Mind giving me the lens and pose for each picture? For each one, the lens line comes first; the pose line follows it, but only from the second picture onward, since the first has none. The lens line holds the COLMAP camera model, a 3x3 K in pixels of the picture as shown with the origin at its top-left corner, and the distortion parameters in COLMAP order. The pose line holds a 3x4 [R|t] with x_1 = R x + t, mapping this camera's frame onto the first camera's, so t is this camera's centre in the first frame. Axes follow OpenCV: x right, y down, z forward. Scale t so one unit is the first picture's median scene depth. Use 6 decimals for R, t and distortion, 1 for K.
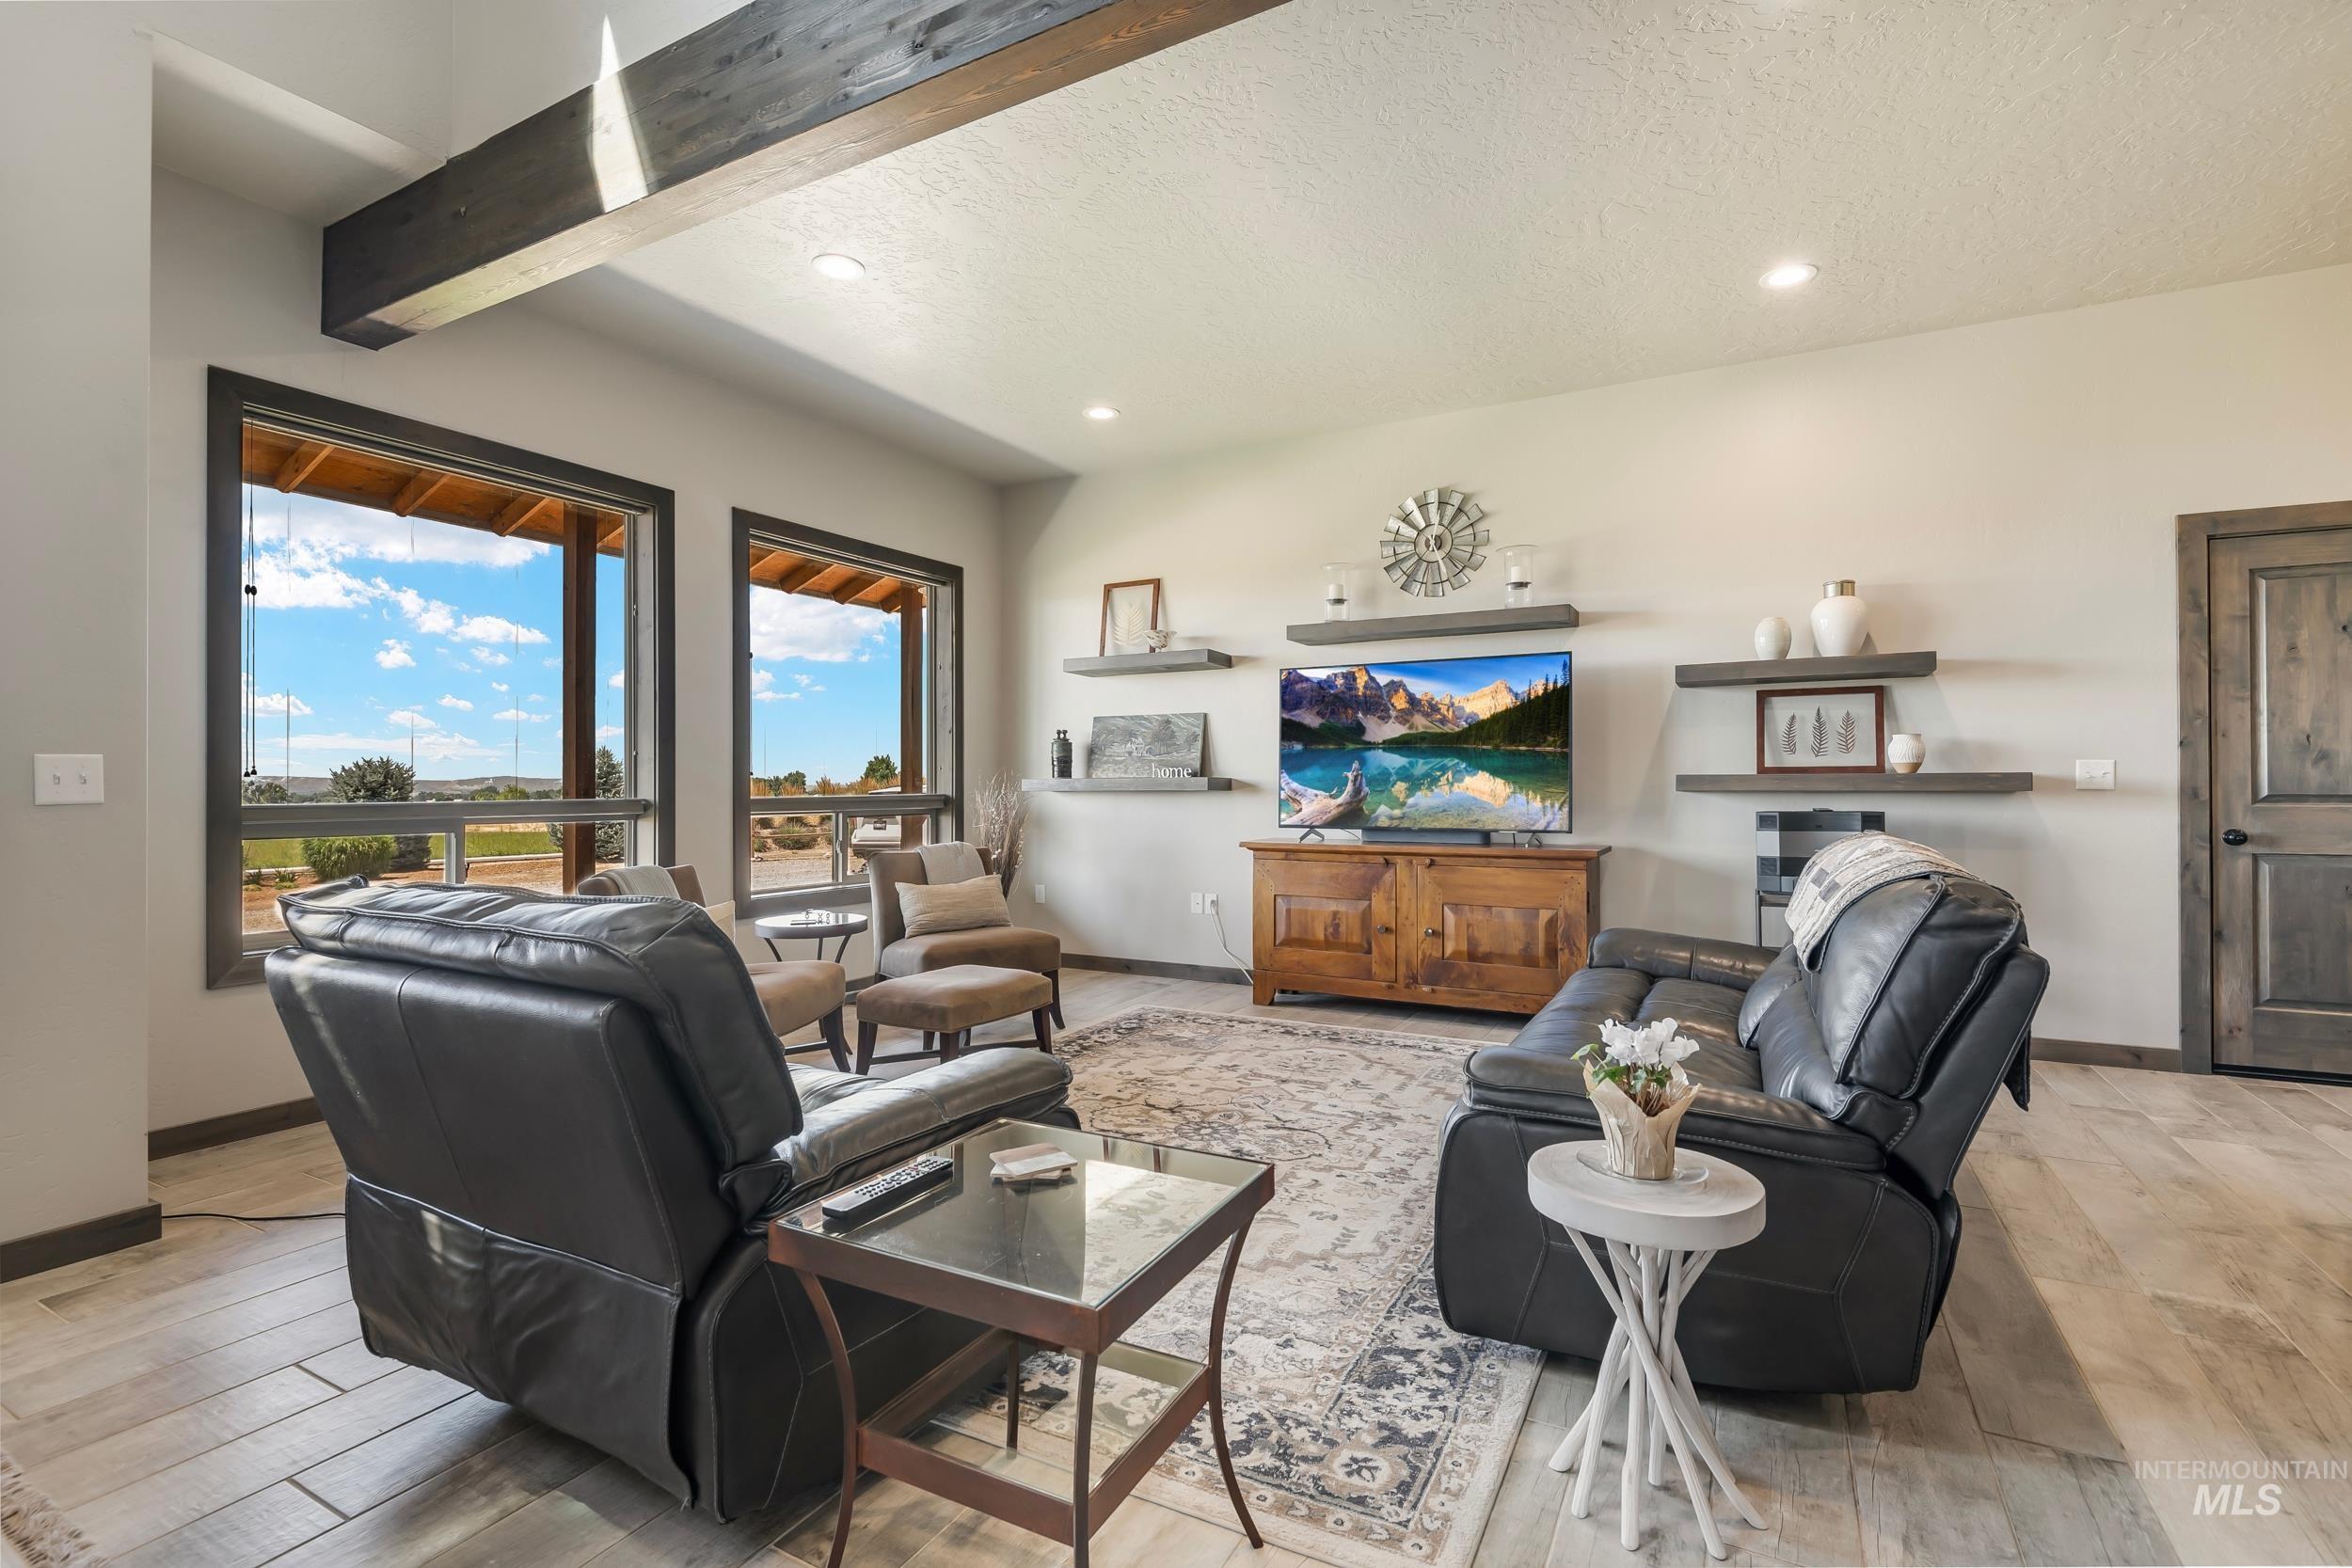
lens RADIAL K [[1083.9, 0, 1173.8], [0, 1083.9, 790.8], [0, 0, 1]] dist [-0.002138, 0.000084]
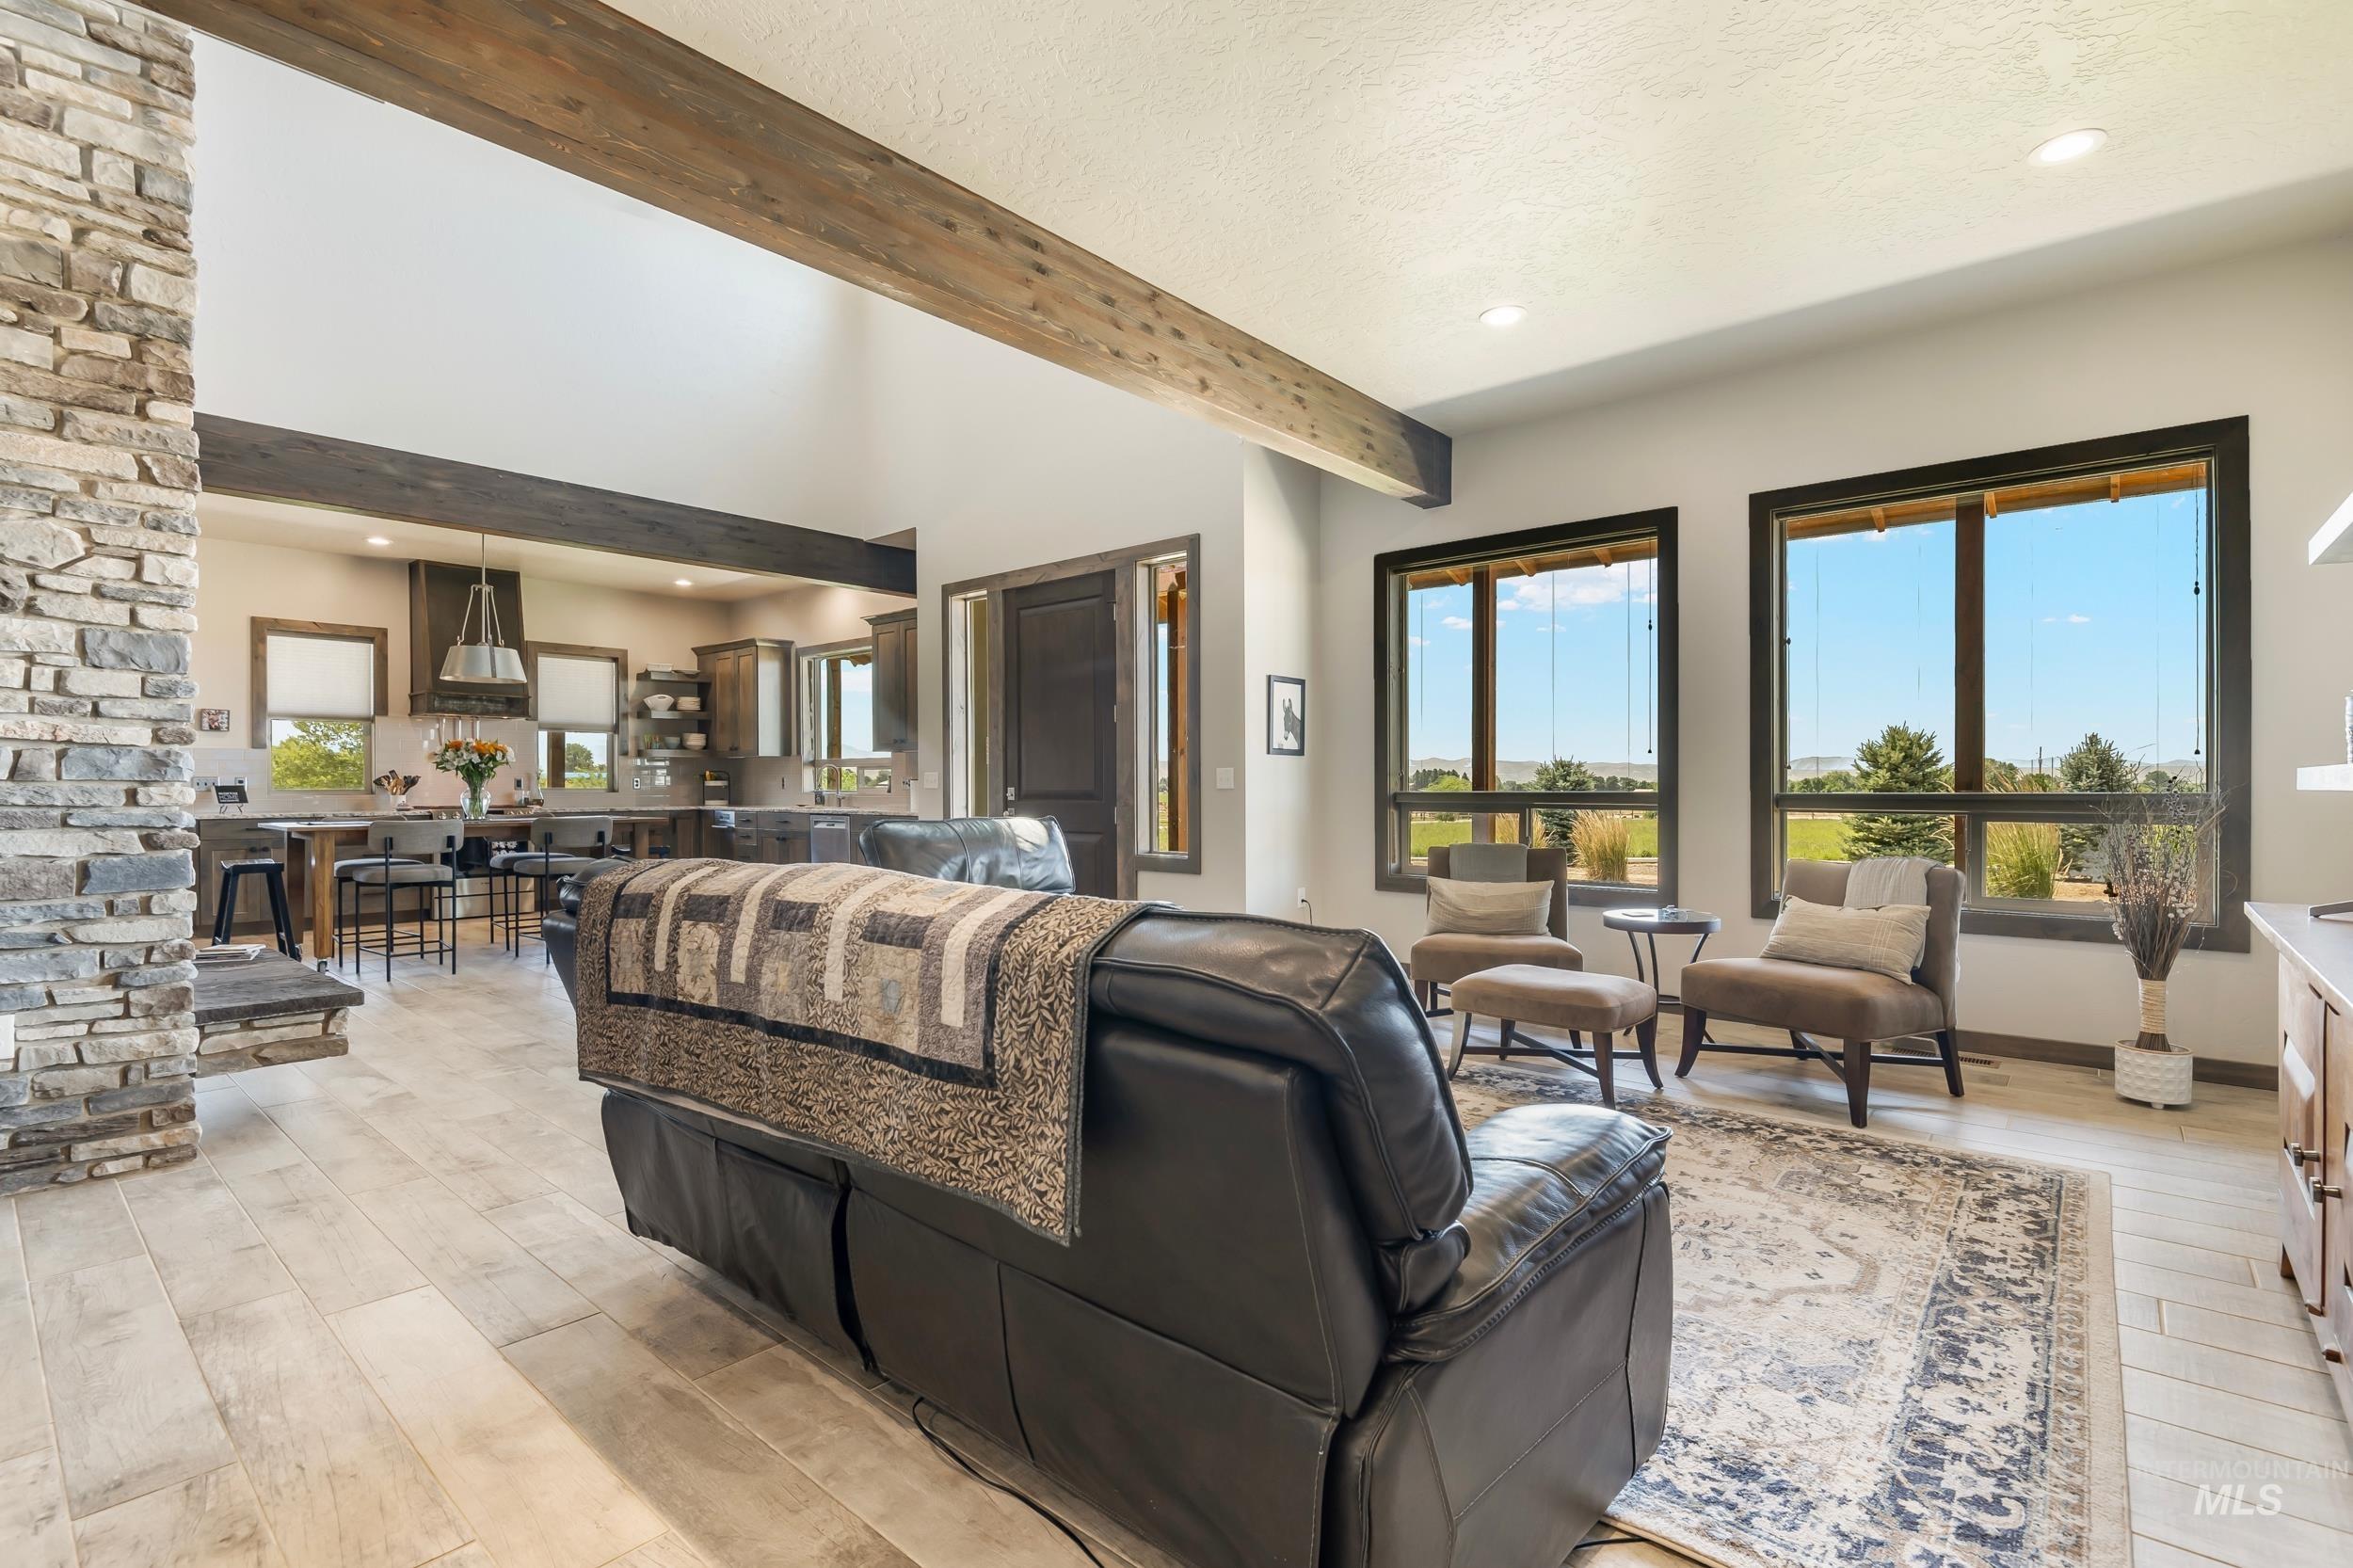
lens RADIAL K [[1084.5, 0, 1176.2], [0, 1084.5, 786.2], [0, 0, 1]] dist [-0.002138, 0.000084]
pose [[-0.215625, -0.000746, -0.976476, 0.929410], [0.003421, 0.999993, -0.001520, 0.003755], [0.976470, -0.003668, -0.215620, 0.982427]]
